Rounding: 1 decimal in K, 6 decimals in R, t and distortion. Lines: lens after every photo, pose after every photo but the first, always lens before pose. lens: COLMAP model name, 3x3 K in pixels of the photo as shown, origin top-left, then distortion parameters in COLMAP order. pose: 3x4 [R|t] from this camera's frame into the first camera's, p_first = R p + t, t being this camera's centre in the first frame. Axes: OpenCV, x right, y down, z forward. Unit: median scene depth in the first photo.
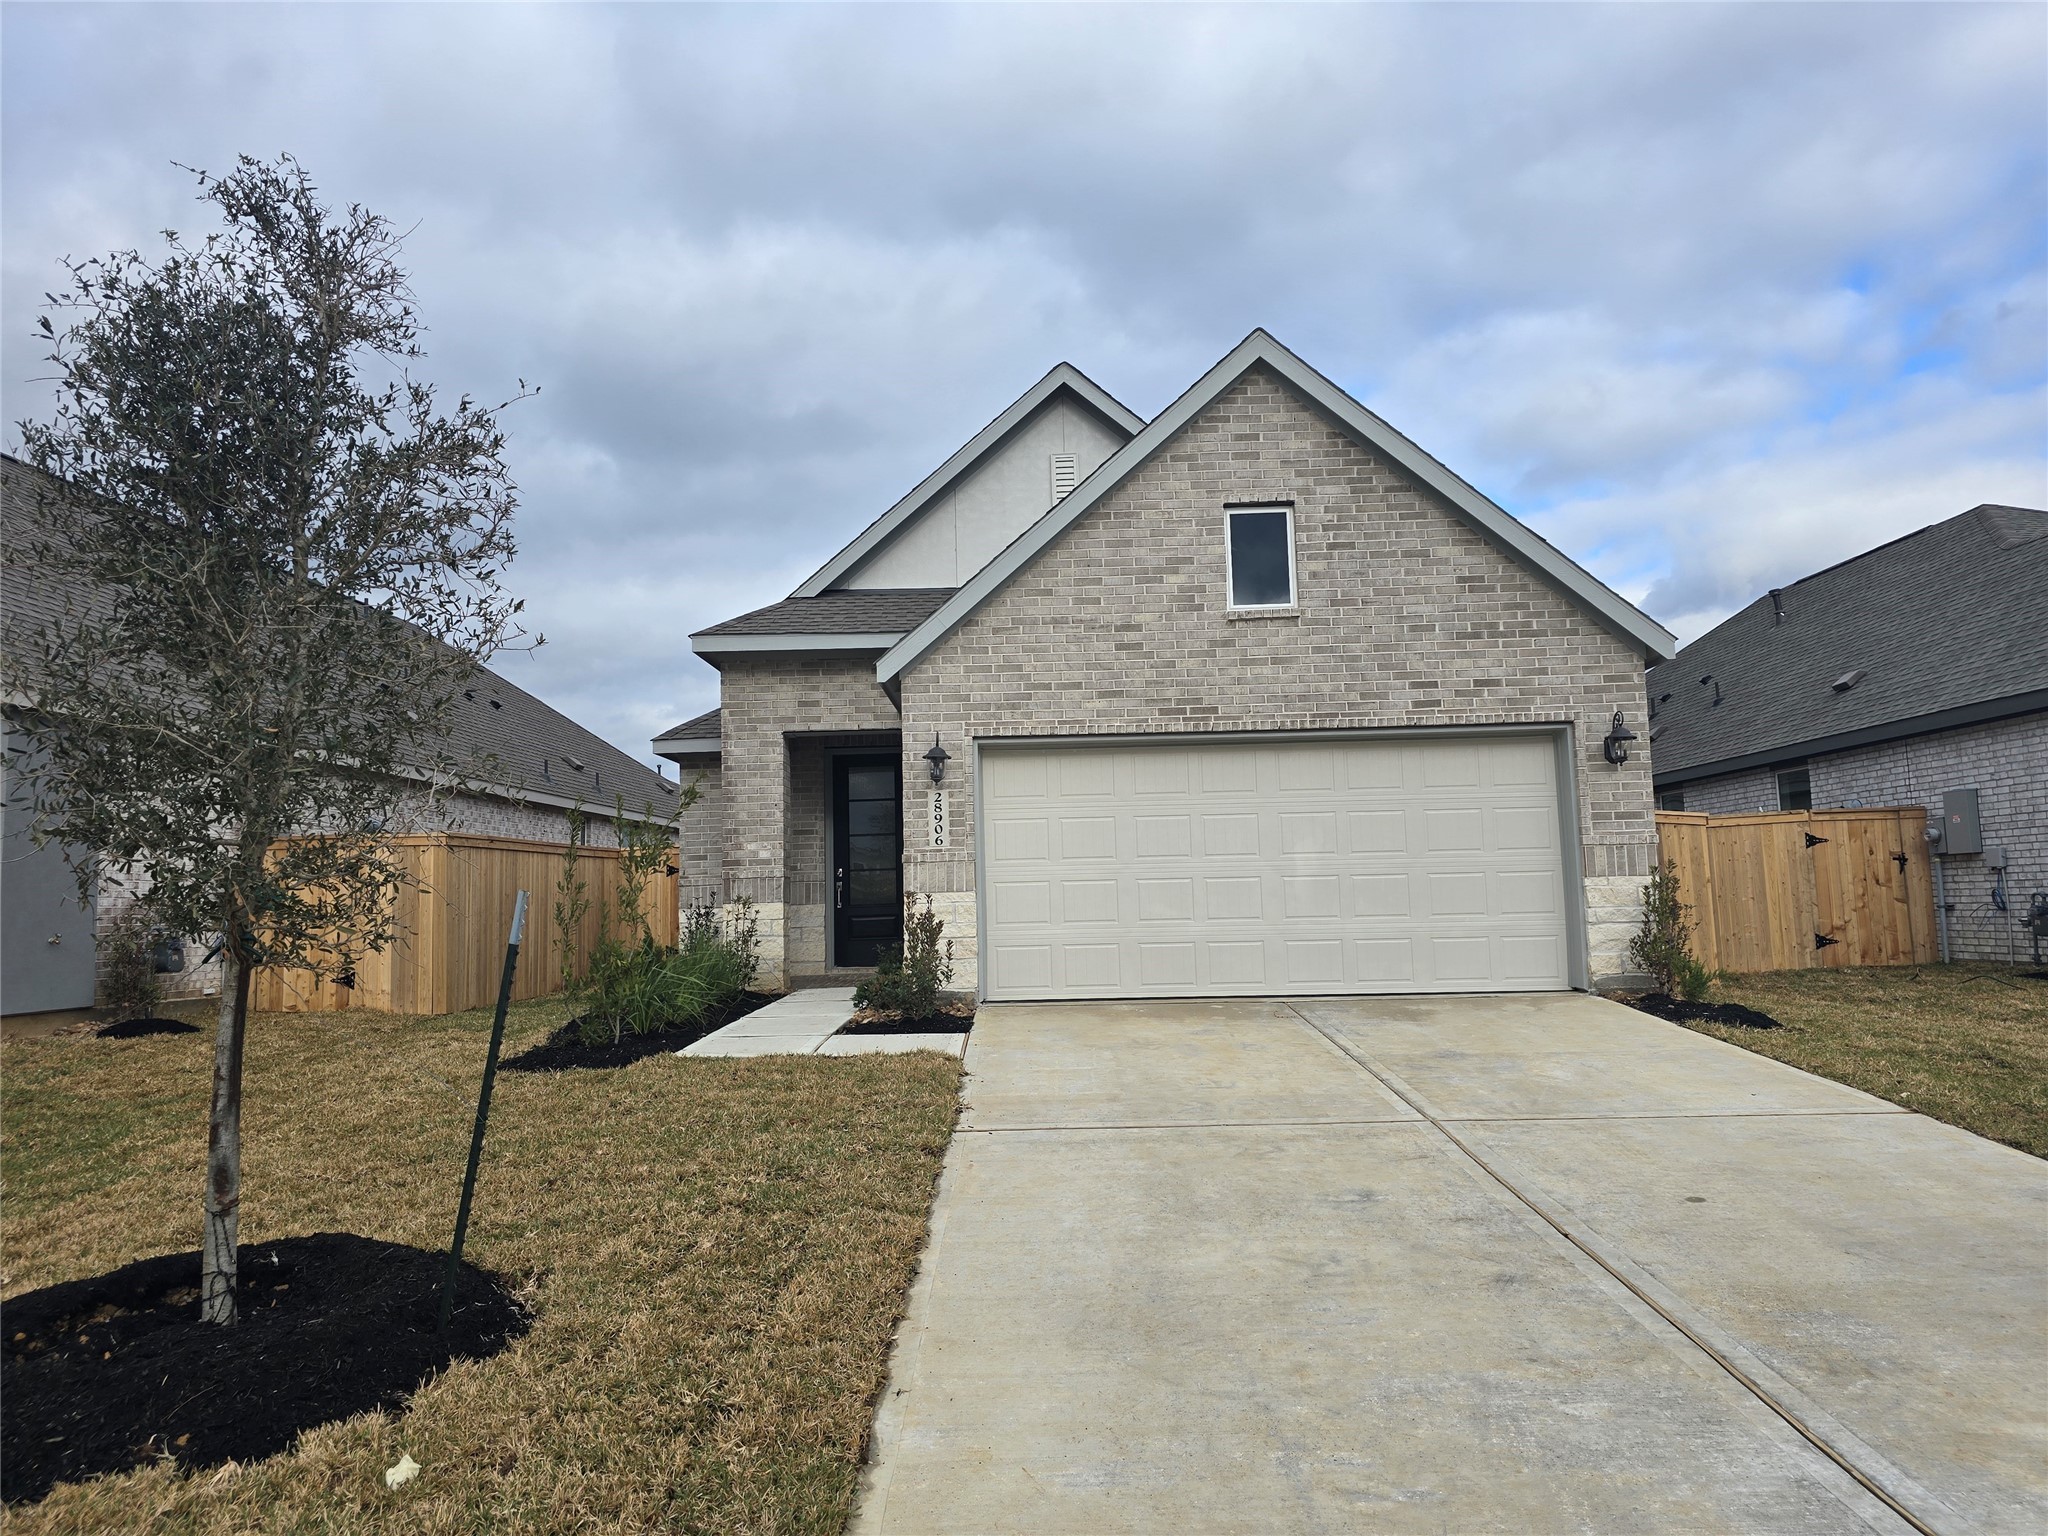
lens RADIAL K [[1349.9, 0, 1024.0], [0, 1349.9, 768.0], [0, 0, 1]] dist [0.084425, -0.000532]
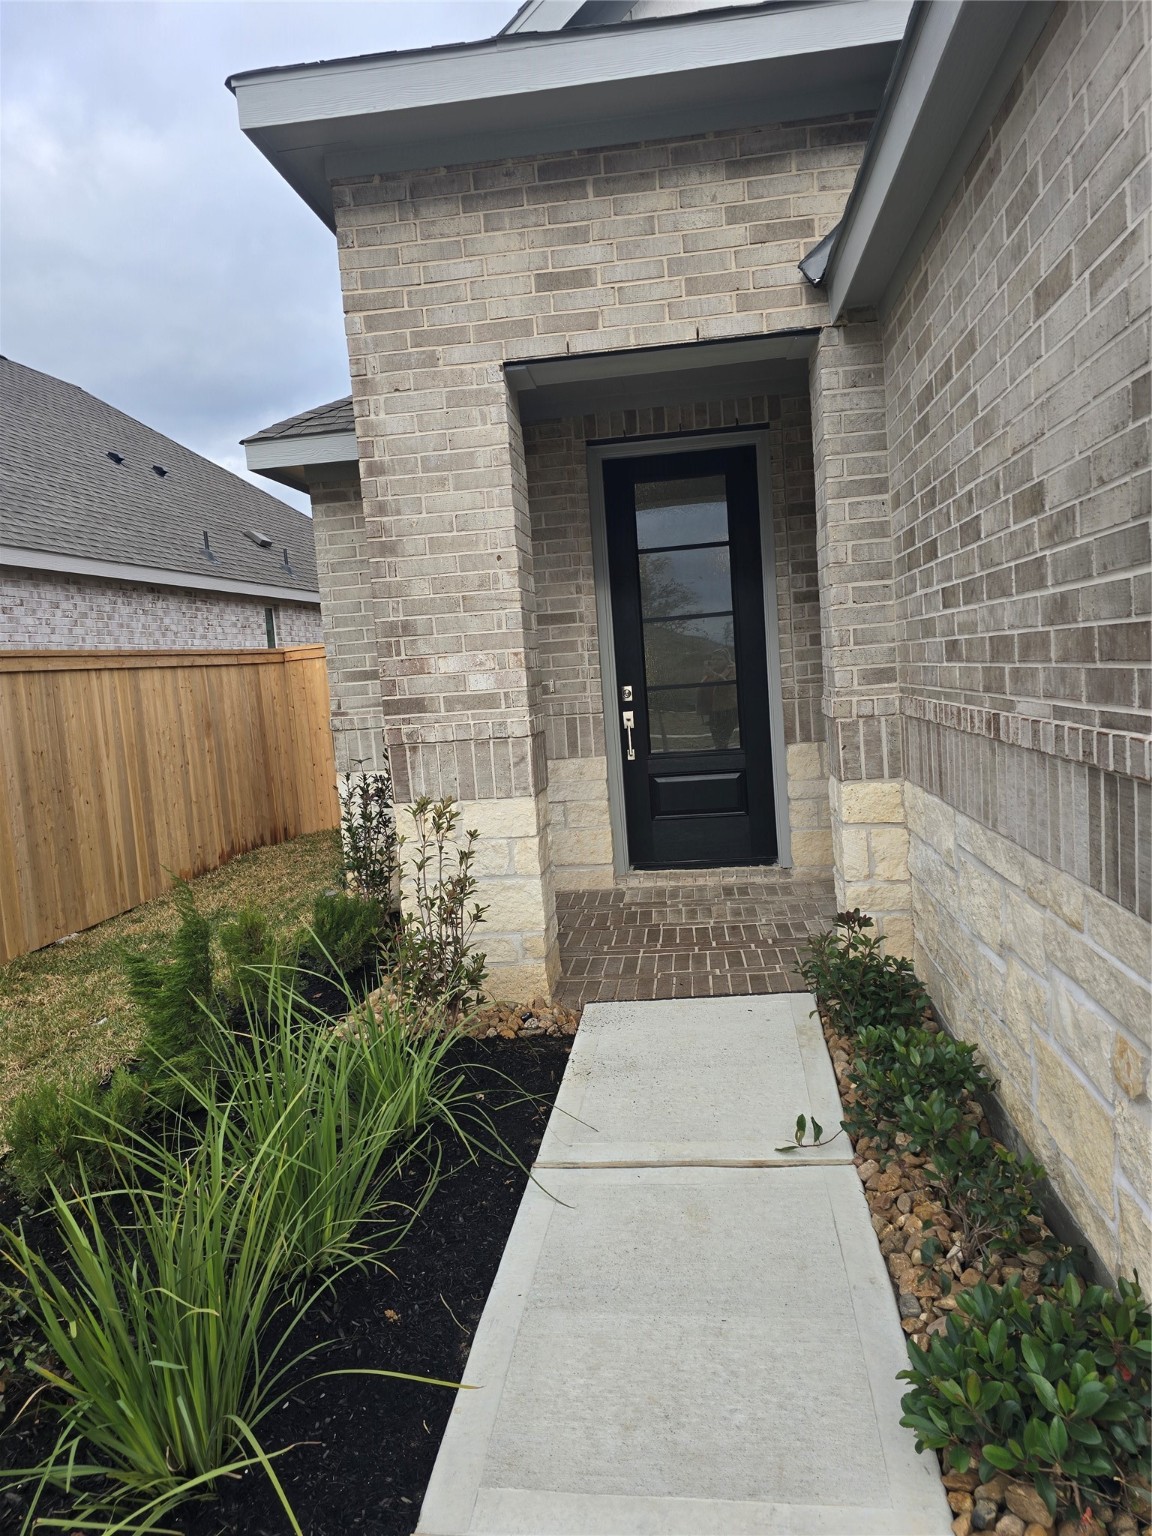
lens RADIAL K [[1012.5, 0, 576.0], [0, 1012.5, 768.0], [0, 0, 1]] dist [0.084425, -0.000532]
pose [[0.993234, -0.032062, -0.111619, -0.128002], [0.054733, 0.976931, 0.206420, 0.027014], [0.102426, -0.211133, 0.972076, 0.690638]]
